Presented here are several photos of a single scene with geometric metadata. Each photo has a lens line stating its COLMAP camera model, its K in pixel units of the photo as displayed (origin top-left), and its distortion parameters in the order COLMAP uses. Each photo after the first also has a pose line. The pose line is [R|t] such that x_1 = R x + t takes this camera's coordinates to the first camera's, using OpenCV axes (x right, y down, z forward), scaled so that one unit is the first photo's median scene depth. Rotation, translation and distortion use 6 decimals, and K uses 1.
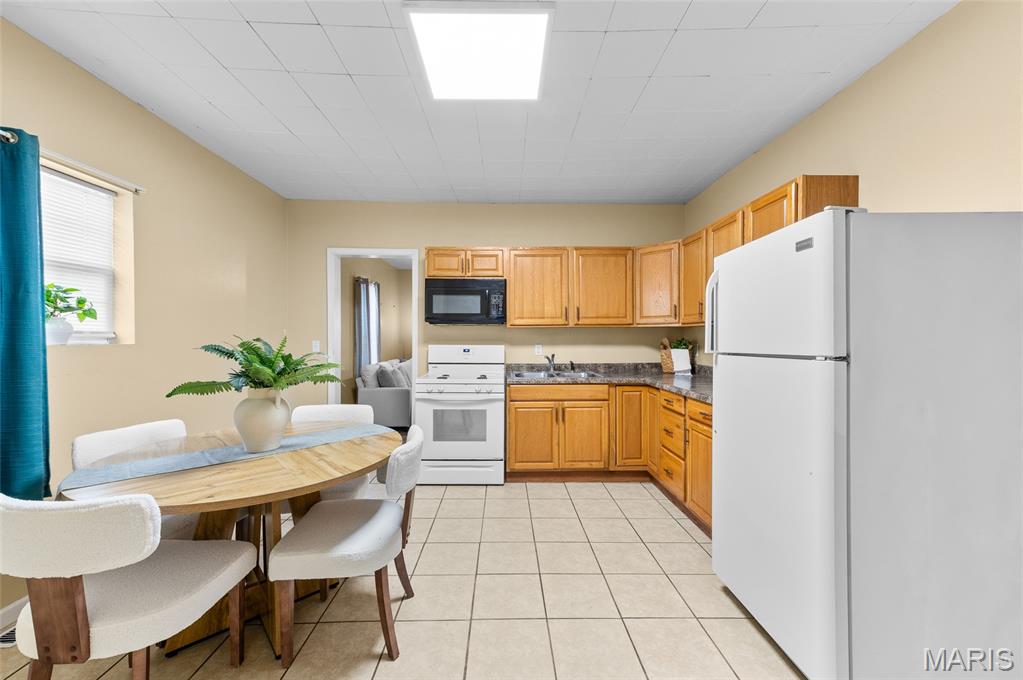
lens RADIAL K [[412.2, 0, 511.9], [0, 412.2, 335.3], [0, 0, 1]] dist [-0.007153, -0.000734]
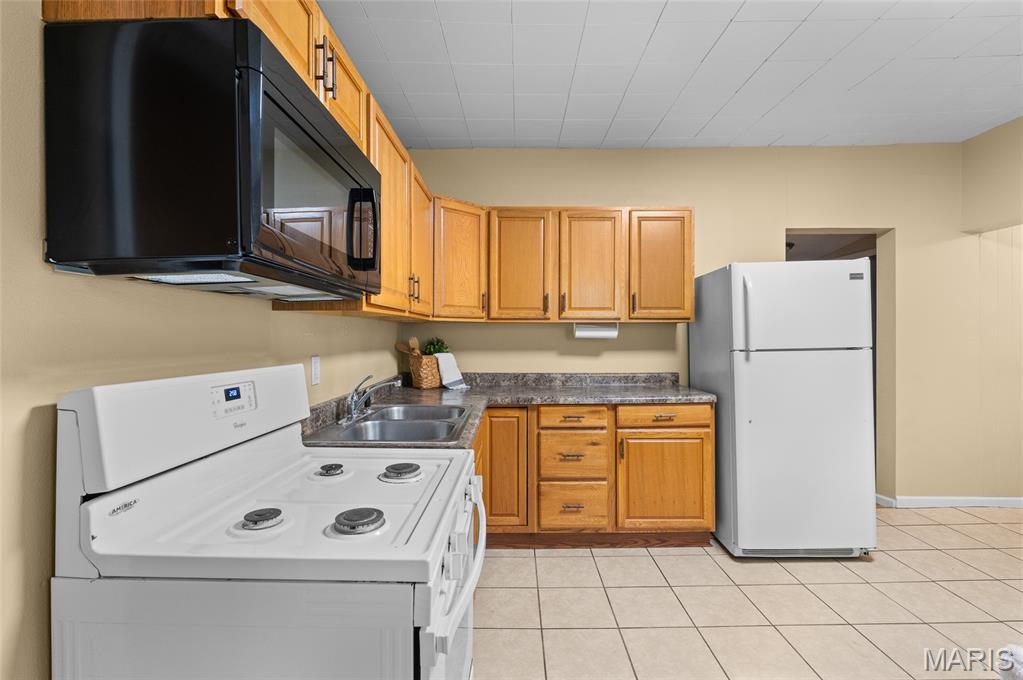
lens RADIAL K [[466.2, 0, 512.6], [0, 466.2, 334.7], [0, 0, 1]] dist [-0.005087, -0.000688]
pose [[0.023956, 0.003058, 0.999708, -0.448777], [0.001054, 0.999995, -0.003084, 0.001973], [-0.999712, 0.001128, 0.023953, 0.936340]]
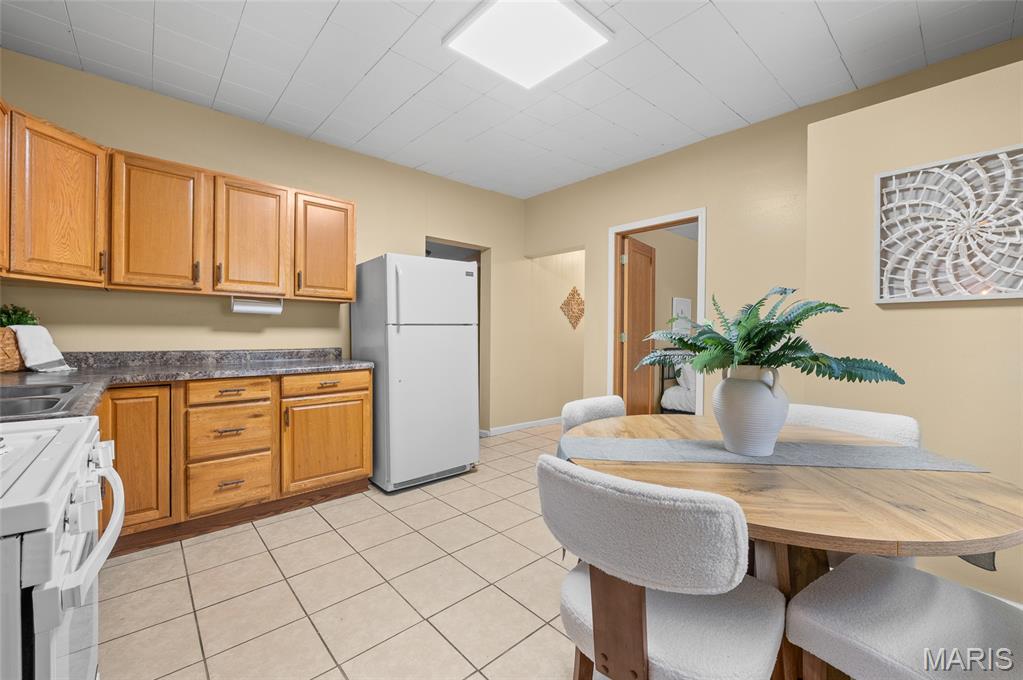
lens RADIAL K [[412.2, 0, 511.9], [0, 412.2, 335.3], [0, 0, 1]] dist [-0.007153, -0.000734]
pose [[-0.657509, -0.009984, 0.753380, -0.464744], [-0.006587, 0.999950, 0.007503, 0.038809], [-0.753418, -0.000029, -0.657542, 0.948810]]
